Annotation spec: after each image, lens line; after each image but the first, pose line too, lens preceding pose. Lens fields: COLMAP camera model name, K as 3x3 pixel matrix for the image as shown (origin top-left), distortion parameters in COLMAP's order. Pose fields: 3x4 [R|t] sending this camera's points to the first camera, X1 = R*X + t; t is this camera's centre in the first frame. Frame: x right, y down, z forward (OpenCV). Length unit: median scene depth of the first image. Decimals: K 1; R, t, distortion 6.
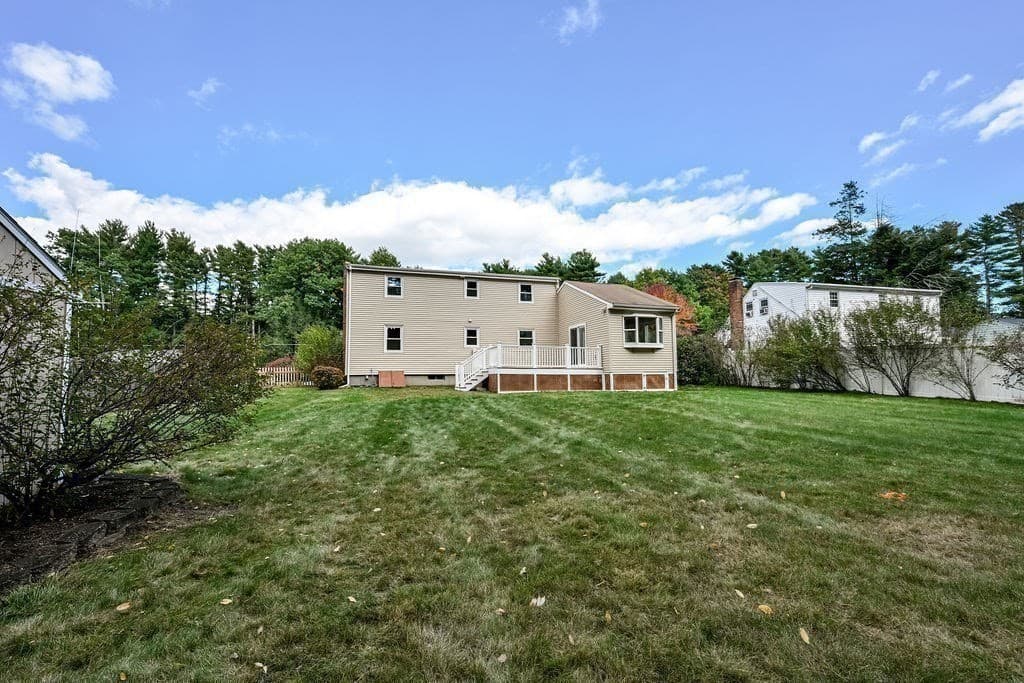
lens RADIAL K [[450.9, 0, 495.0], [0, 450.9, 390.4], [0, 0, 1]] dist [0.001330, -0.004171]
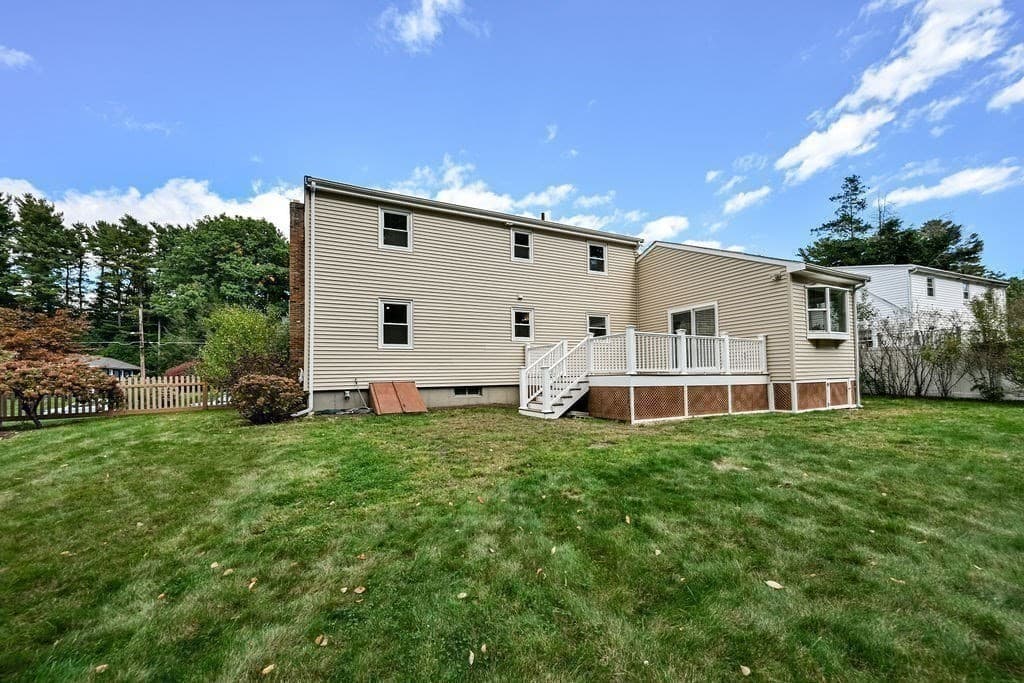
lens RADIAL K [[423.2, 0, 511.9], [0, 423.2, 383.2], [0, 0, 1]] dist [-0.000106, 0.000011]
pose [[0.979861, -0.014670, 0.199141, -0.057300], [0.018941, 0.999629, -0.019560, -0.008544], [-0.198780, 0.022938, 0.979776, 0.139497]]
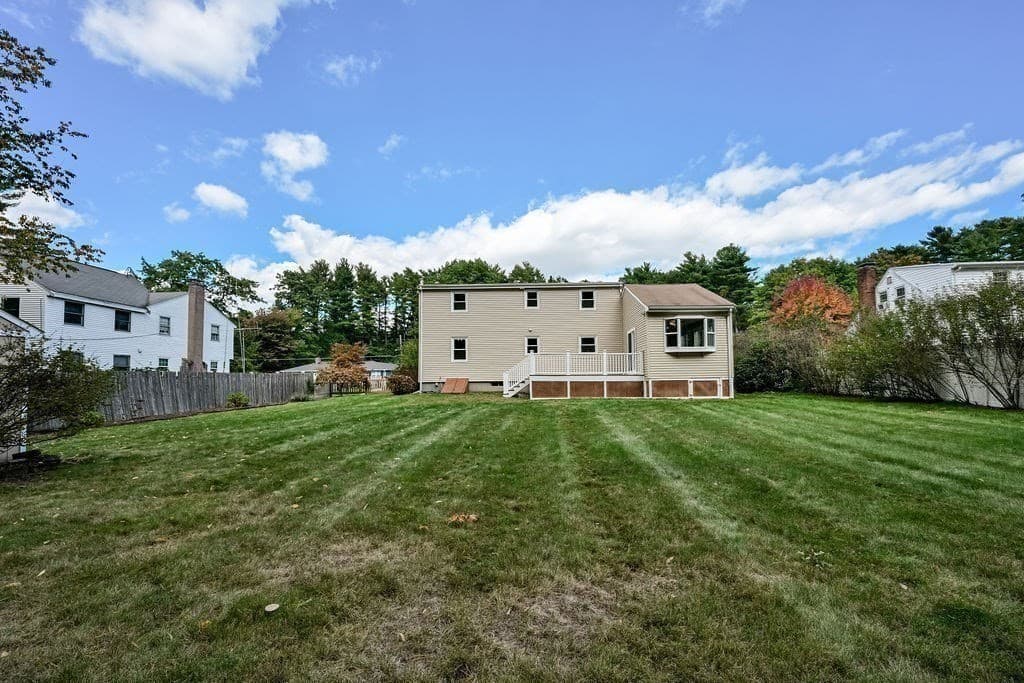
lens RADIAL K [[436.4, 0, 518.7], [0, 436.4, 391.1], [0, 0, 1]] dist [-0.000191, -0.000263]
pose [[0.947163, 0.002506, -0.320744, 0.076817], [-0.004980, 0.999964, -0.006894, -0.001723], [0.320715, 0.008127, 0.947141, 0.011088]]
